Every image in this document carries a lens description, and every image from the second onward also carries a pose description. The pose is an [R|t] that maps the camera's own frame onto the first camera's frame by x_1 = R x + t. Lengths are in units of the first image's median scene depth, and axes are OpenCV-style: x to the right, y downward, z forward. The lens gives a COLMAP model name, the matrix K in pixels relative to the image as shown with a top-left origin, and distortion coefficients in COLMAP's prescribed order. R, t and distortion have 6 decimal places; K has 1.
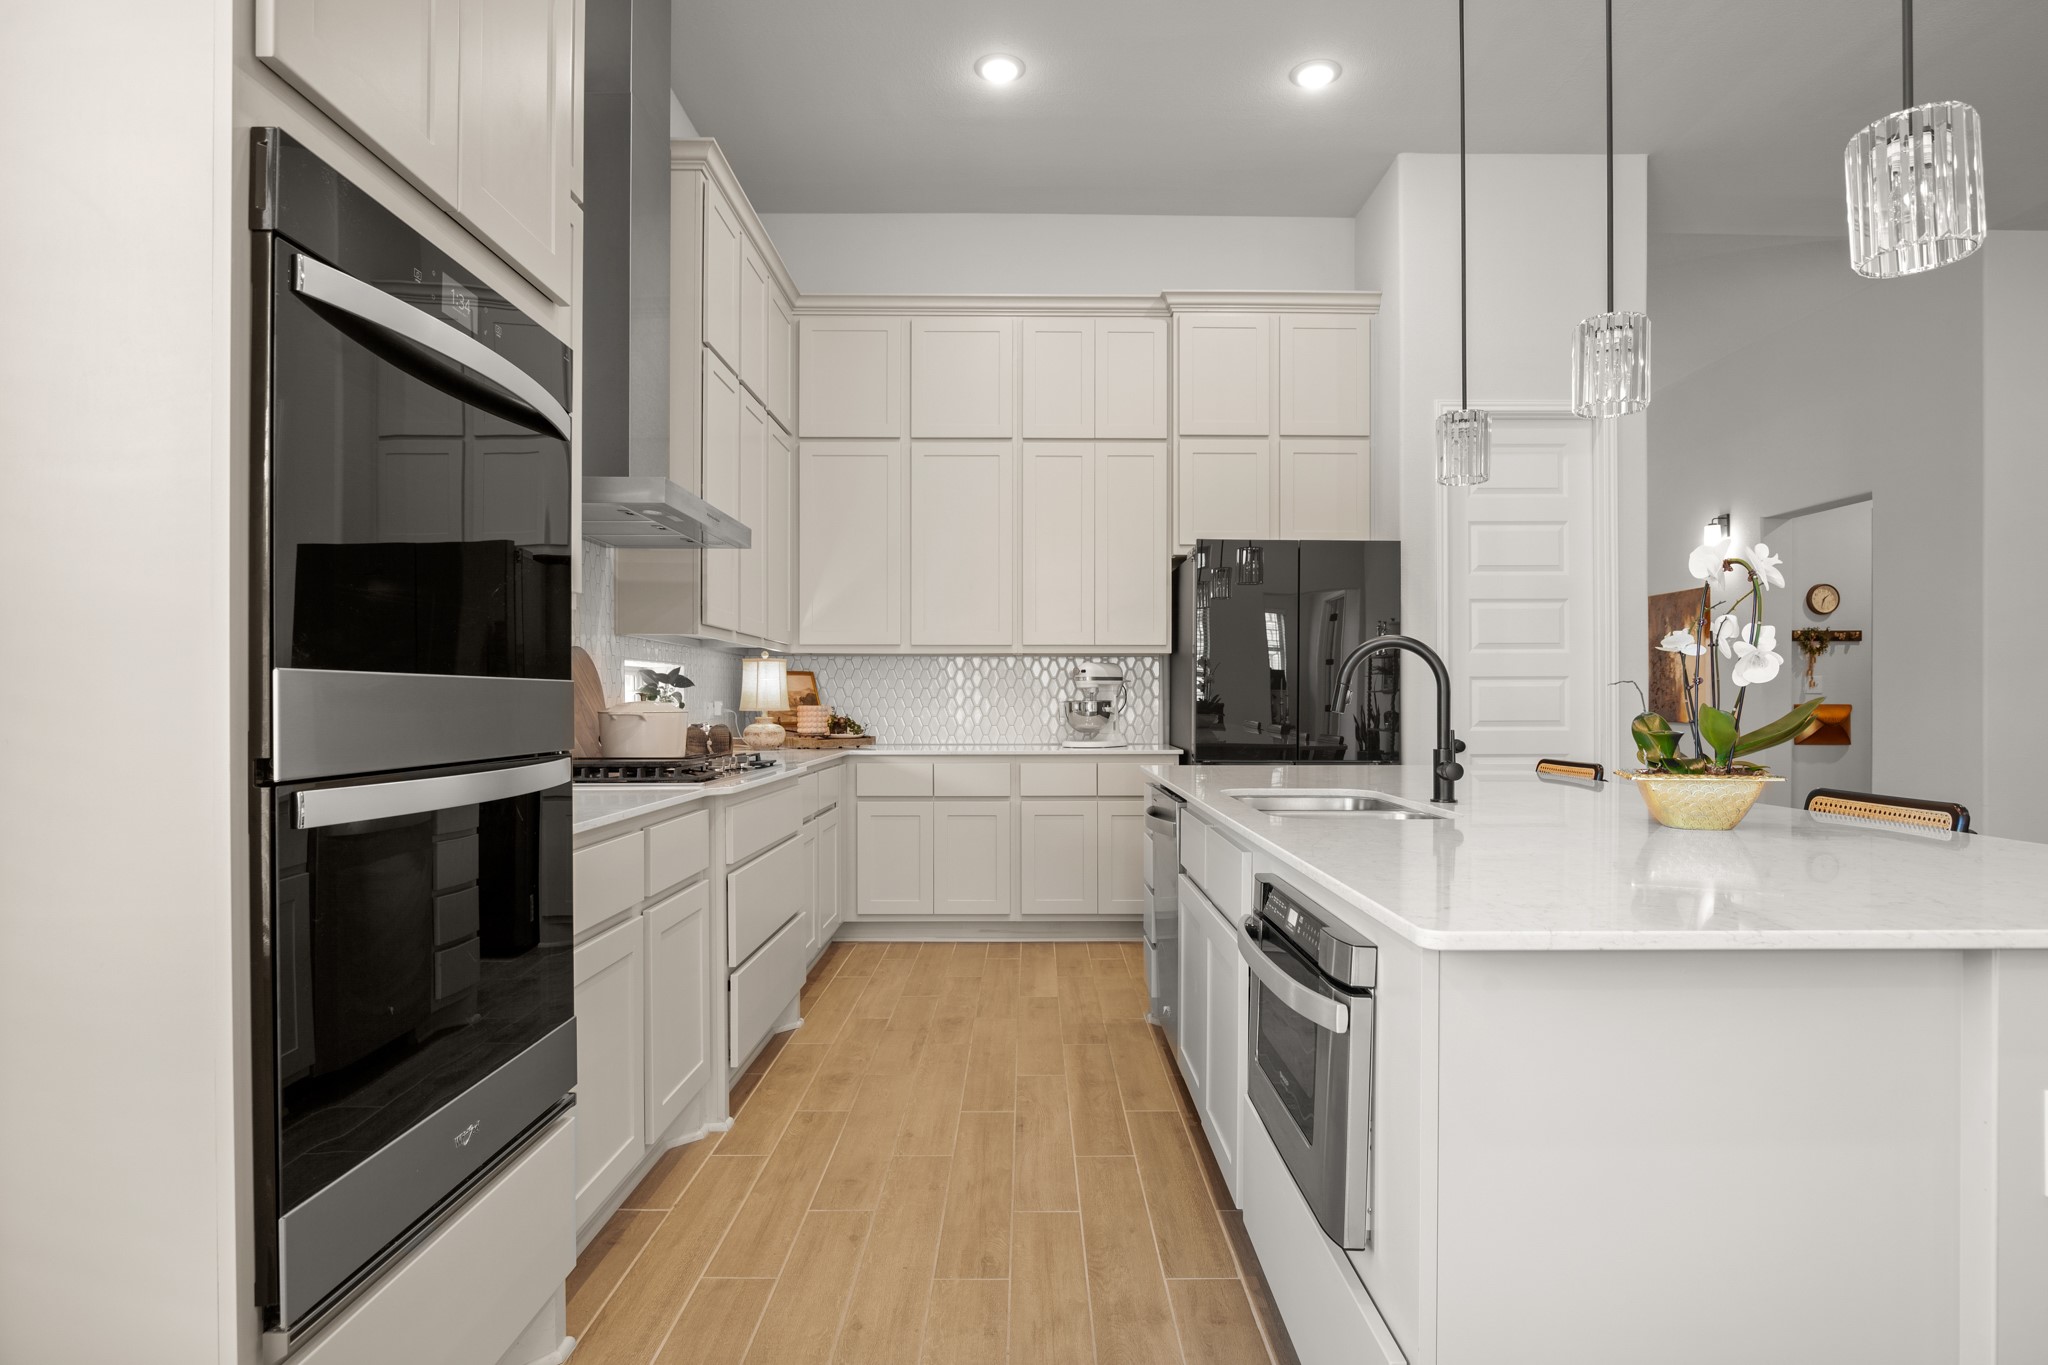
lens RADIAL K [[1110.7, 0, 1030.2], [0, 1110.7, 681.6], [0, 0, 1]] dist [-0.005636, -0.000040]
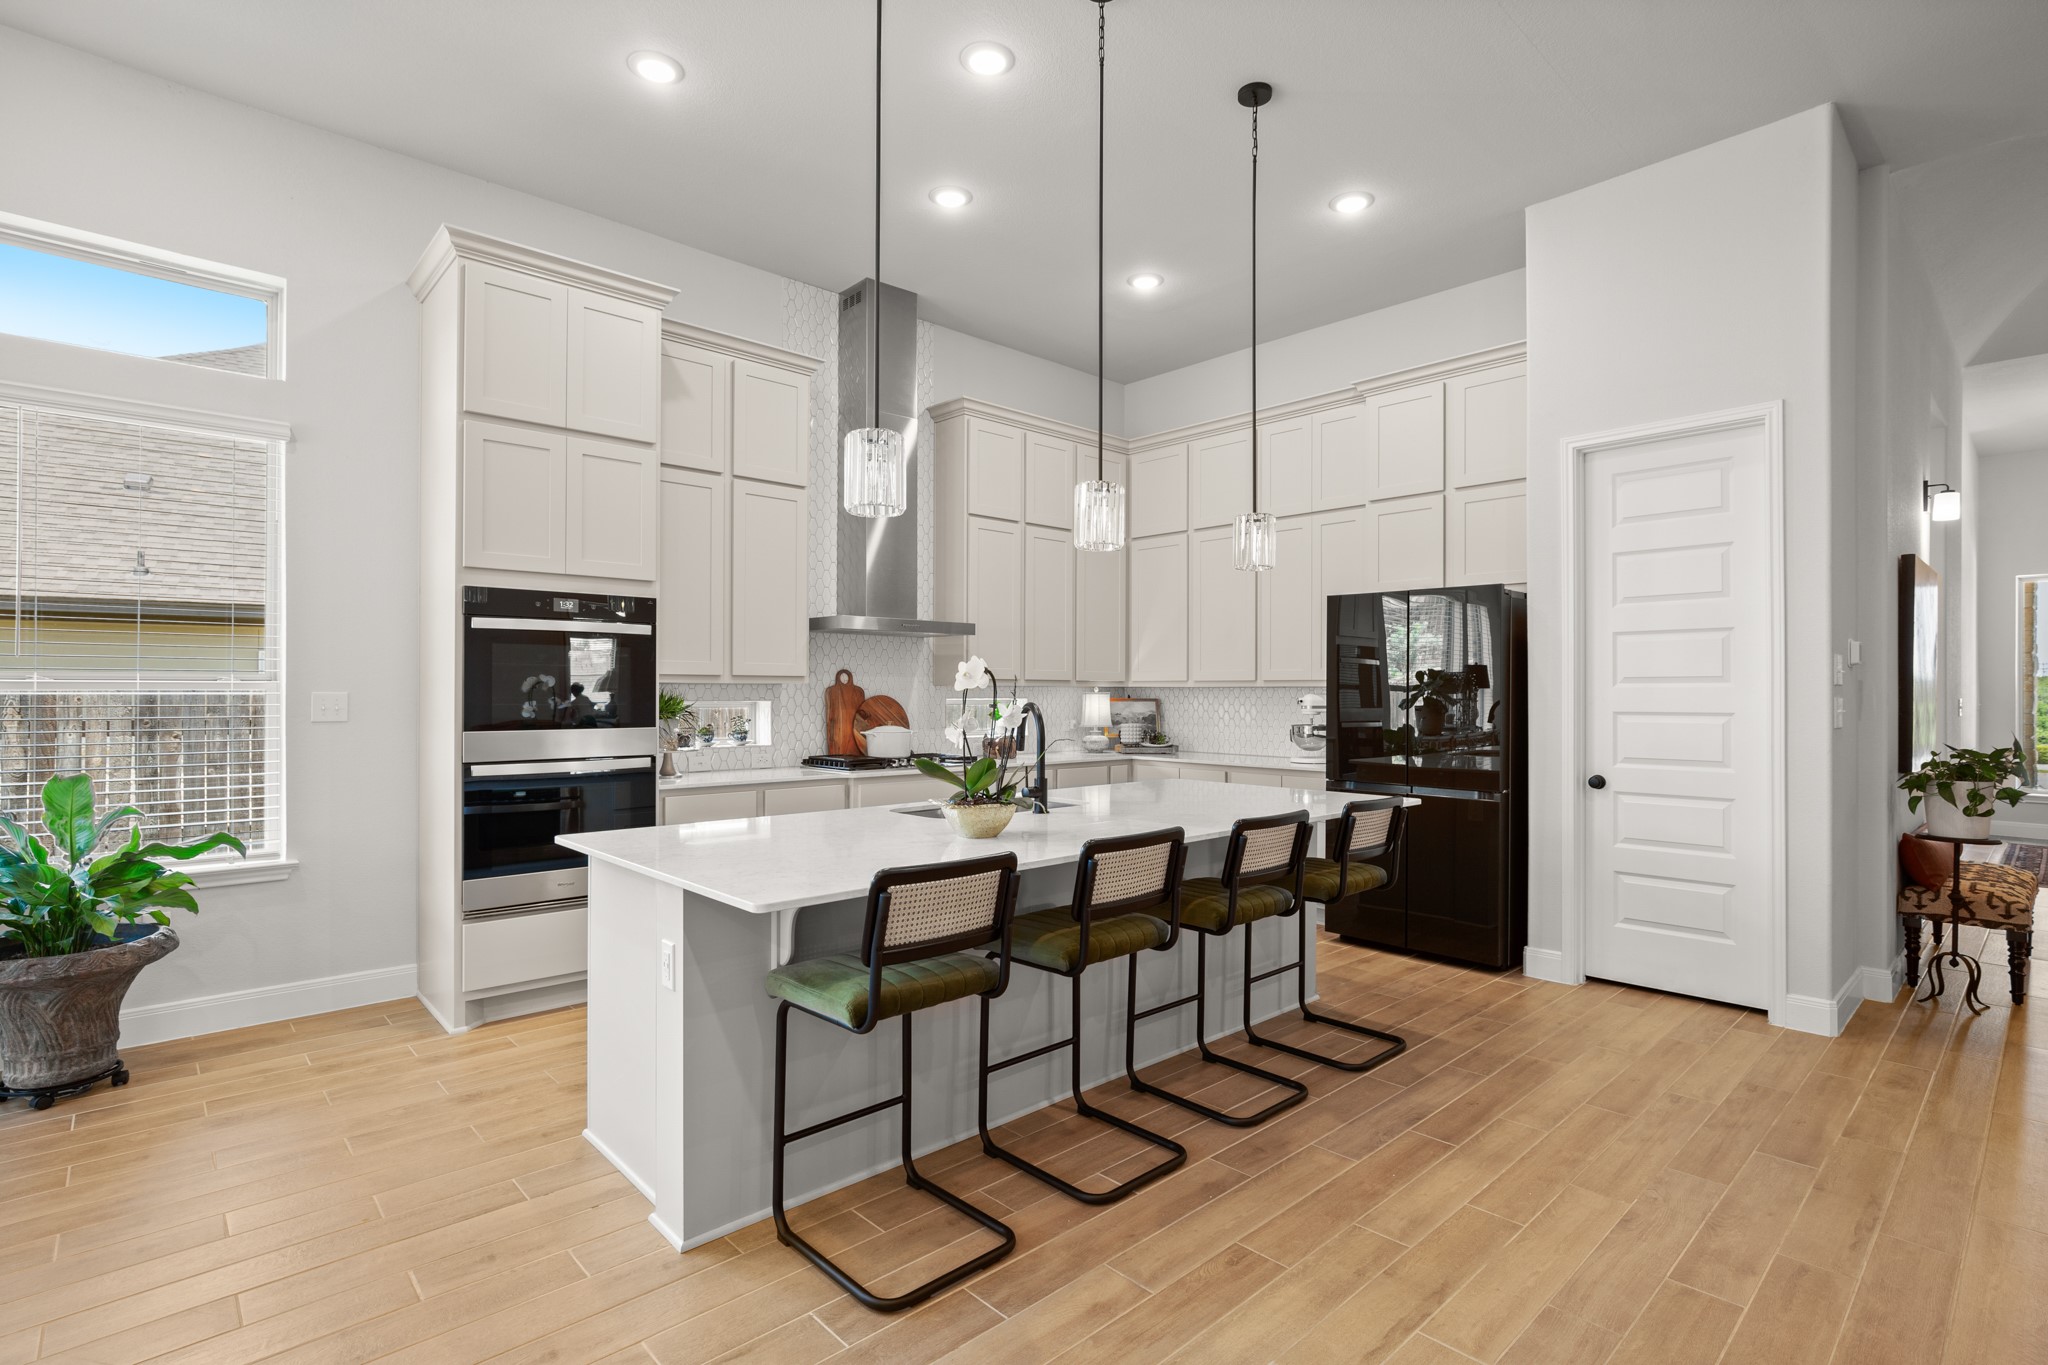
lens RADIAL K [[976.8, 0, 1031.2], [0, 976.8, 689.6], [0, 0, 1]] dist [-0.004166, 0.000294]
pose [[0.674739, 0.000555, -0.738056, 0.716200], [0.010833, 0.999885, 0.010656, -0.041008], [0.737977, -0.015185, 0.674655, 0.039135]]
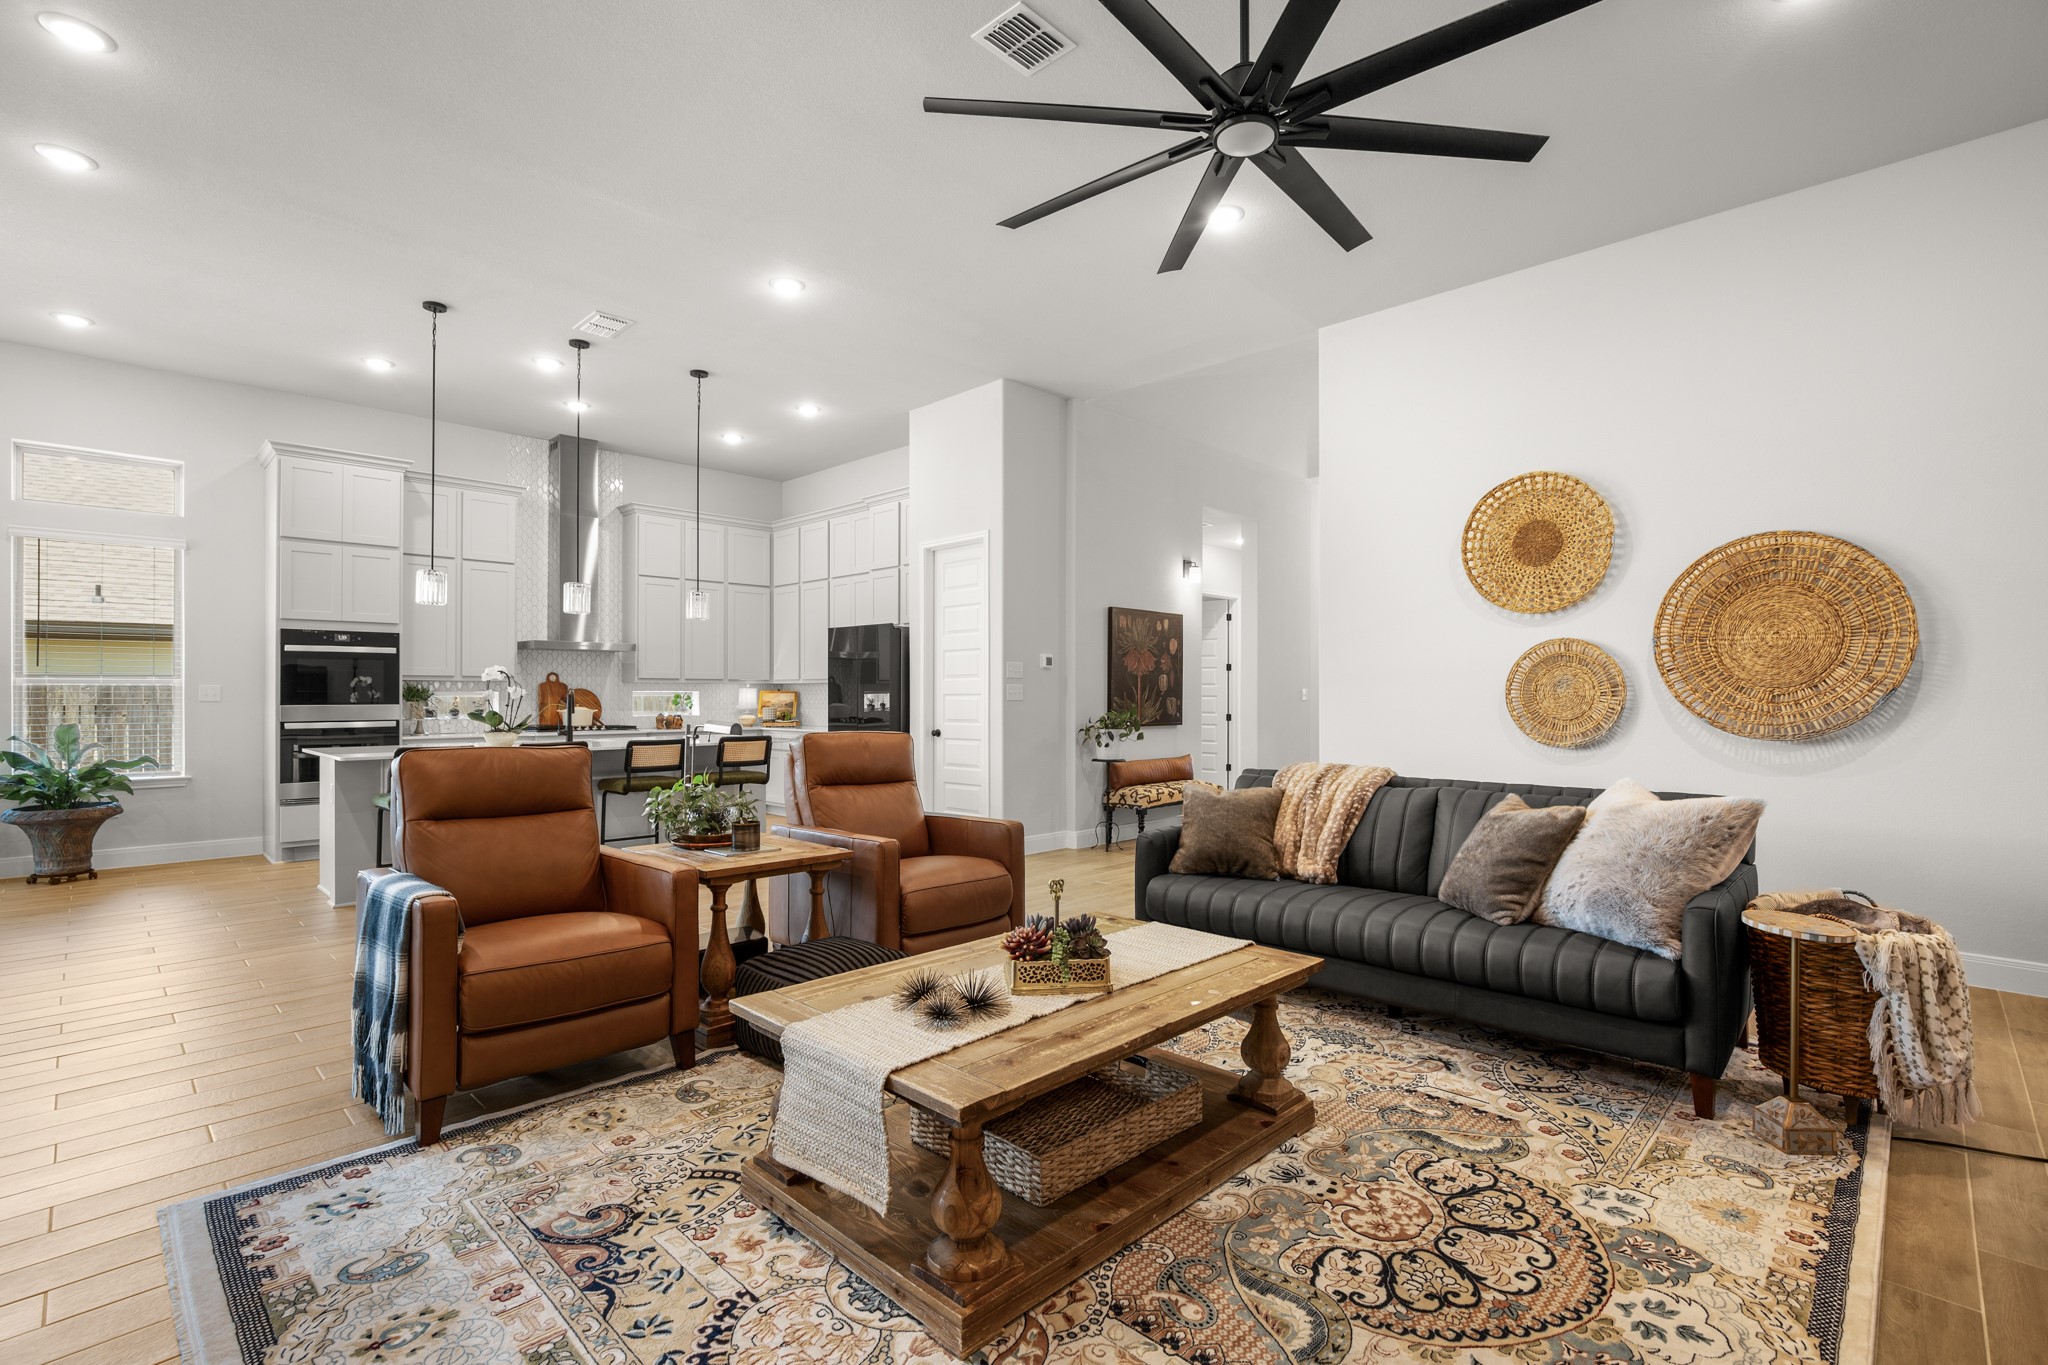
lens RADIAL K [[936.8, 0, 1011.3], [0, 936.8, 690.0], [0, 0, 1]] dist [0.002371, 0.000638]
pose [[0.699168, -0.003285, -0.714949, 1.620123], [0.013898, 0.999863, 0.008997, -0.024663], [0.714822, -0.016227, 0.699118, 0.028146]]
